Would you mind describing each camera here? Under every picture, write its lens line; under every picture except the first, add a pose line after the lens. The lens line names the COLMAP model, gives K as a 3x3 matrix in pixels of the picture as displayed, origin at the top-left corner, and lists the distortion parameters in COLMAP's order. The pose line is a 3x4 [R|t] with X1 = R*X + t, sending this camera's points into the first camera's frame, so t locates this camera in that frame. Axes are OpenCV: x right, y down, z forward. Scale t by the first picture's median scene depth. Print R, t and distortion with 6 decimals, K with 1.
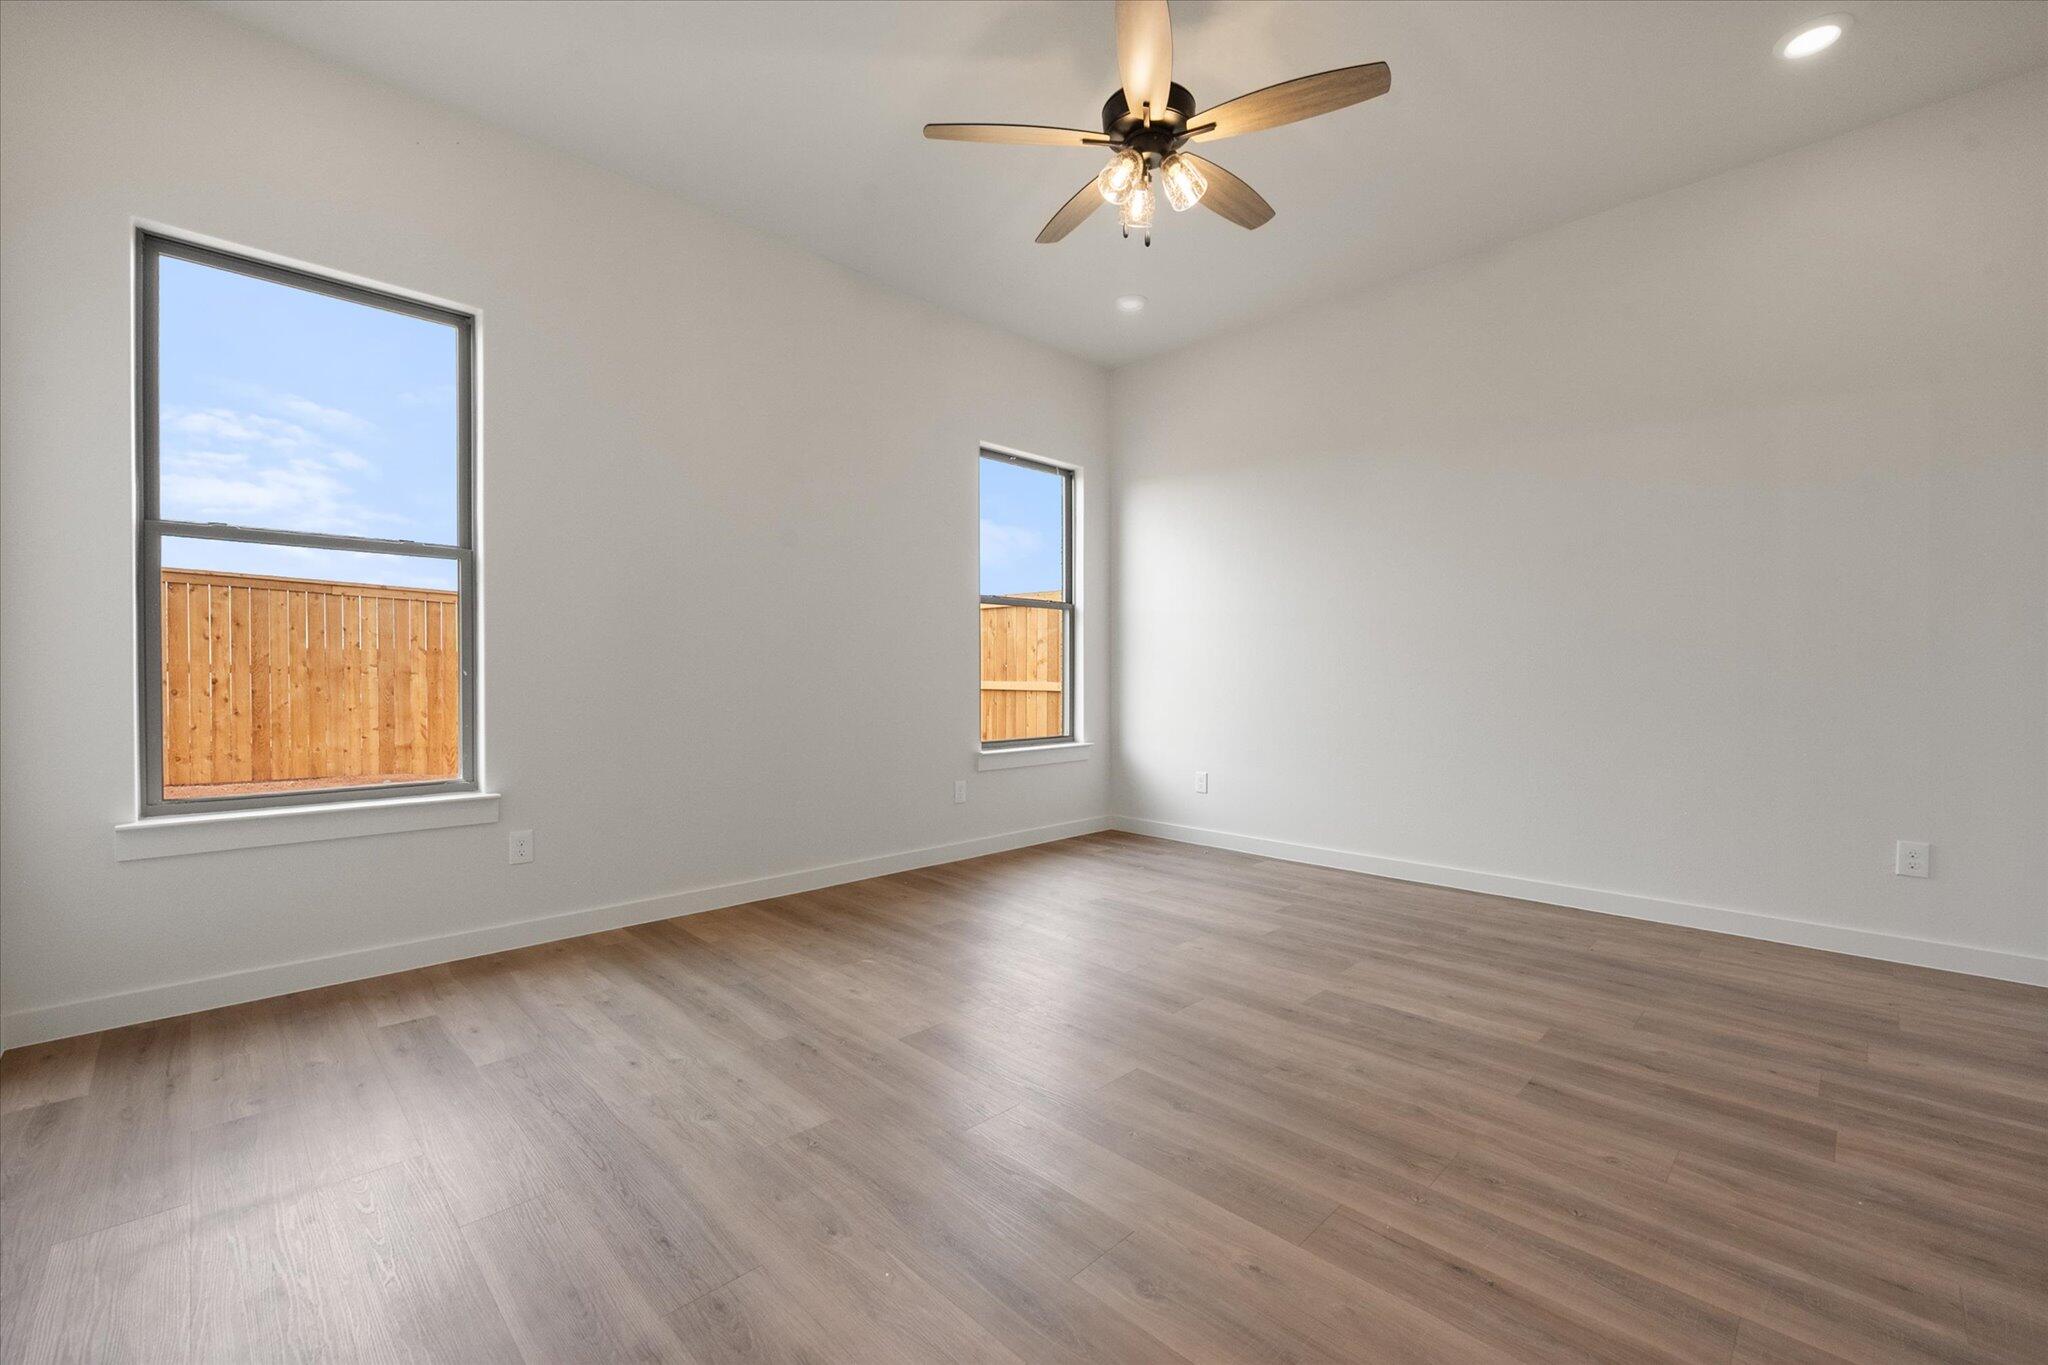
lens RADIAL K [[871.3, 0, 1044.8], [0, 871.3, 674.8], [0, 0, 1]] dist [0.000458, -0.000248]
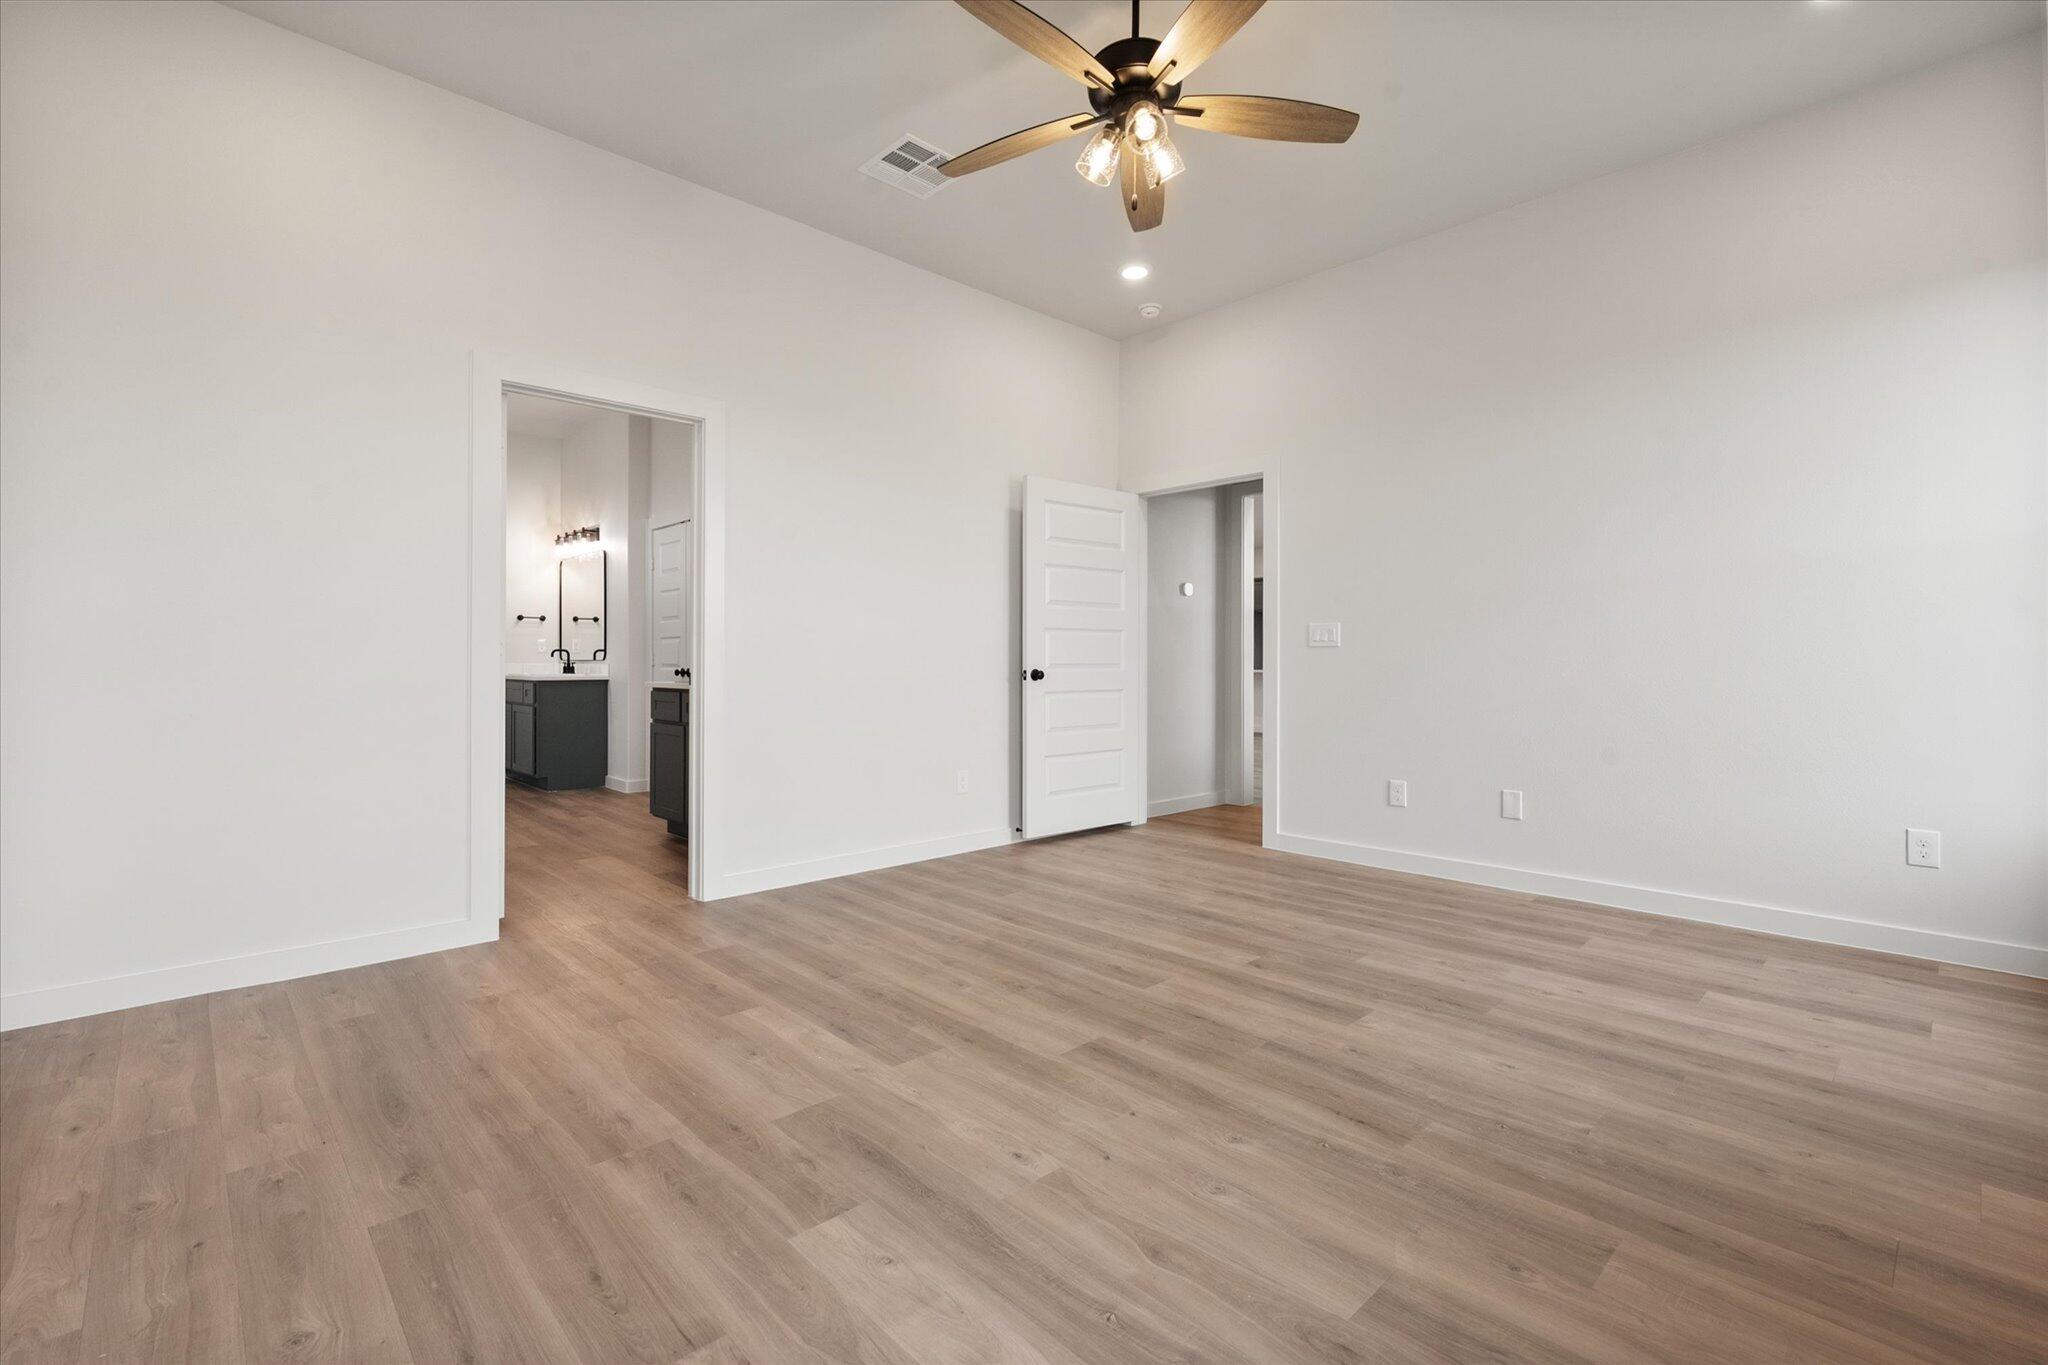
lens RADIAL K [[871.3, 0, 1044.8], [0, 871.3, 674.8], [0, 0, 1]] dist [0.000458, -0.000248]
pose [[-0.999505, -0.000505, 0.031455, 0.183649], [-0.000193, 0.999951, 0.009930, 0.010206], [-0.031459, 0.009919, -0.999456, 1.959395]]
